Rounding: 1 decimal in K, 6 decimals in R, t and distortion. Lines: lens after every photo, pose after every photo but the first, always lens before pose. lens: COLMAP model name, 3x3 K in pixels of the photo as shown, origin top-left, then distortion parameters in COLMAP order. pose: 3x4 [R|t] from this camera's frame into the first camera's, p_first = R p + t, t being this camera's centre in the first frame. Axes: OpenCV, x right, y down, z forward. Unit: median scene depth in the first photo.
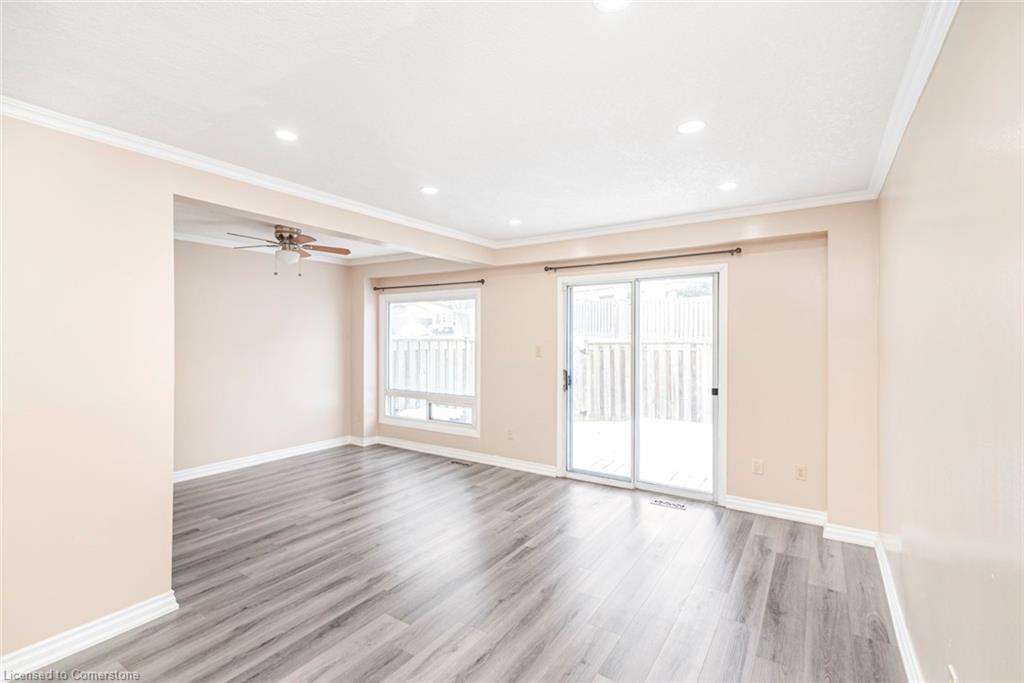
lens RADIAL K [[465.3, 0, 533.6], [0, 465.3, 337.4], [0, 0, 1]] dist [0.010950, -0.001689]
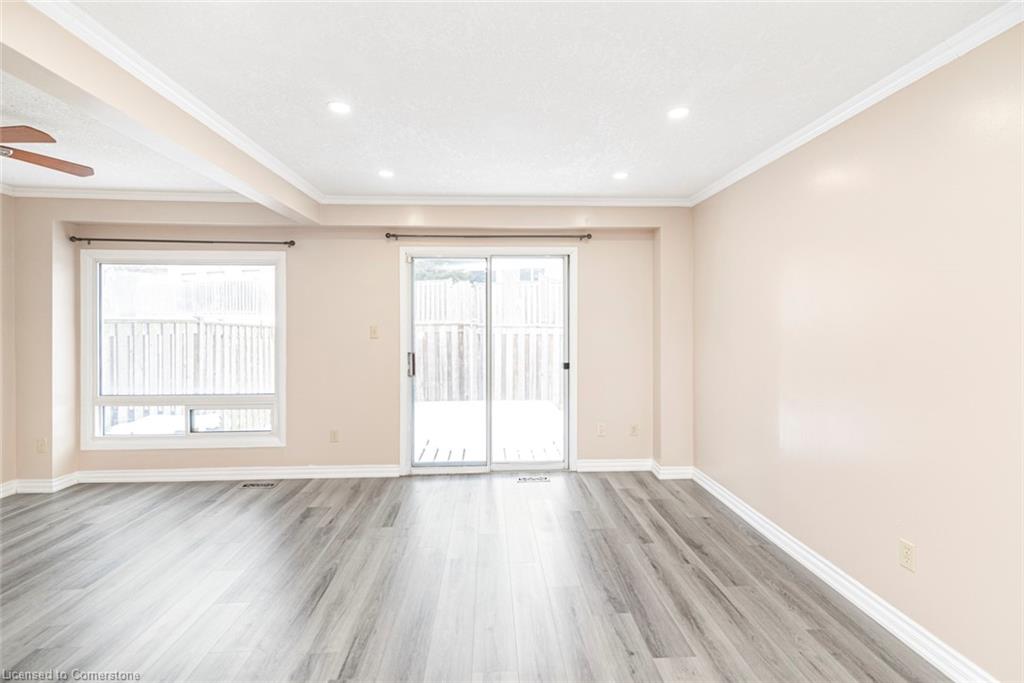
lens RADIAL K [[465.3, 0, 523.9], [0, 465.3, 324.6], [0, 0, 1]] dist [0.010950, -0.001689]
pose [[0.814231, -0.006817, 0.580501, -0.282956], [0.003257, 0.999969, 0.007175, 0.011859], [-0.580532, -0.003951, 0.814228, 0.167558]]
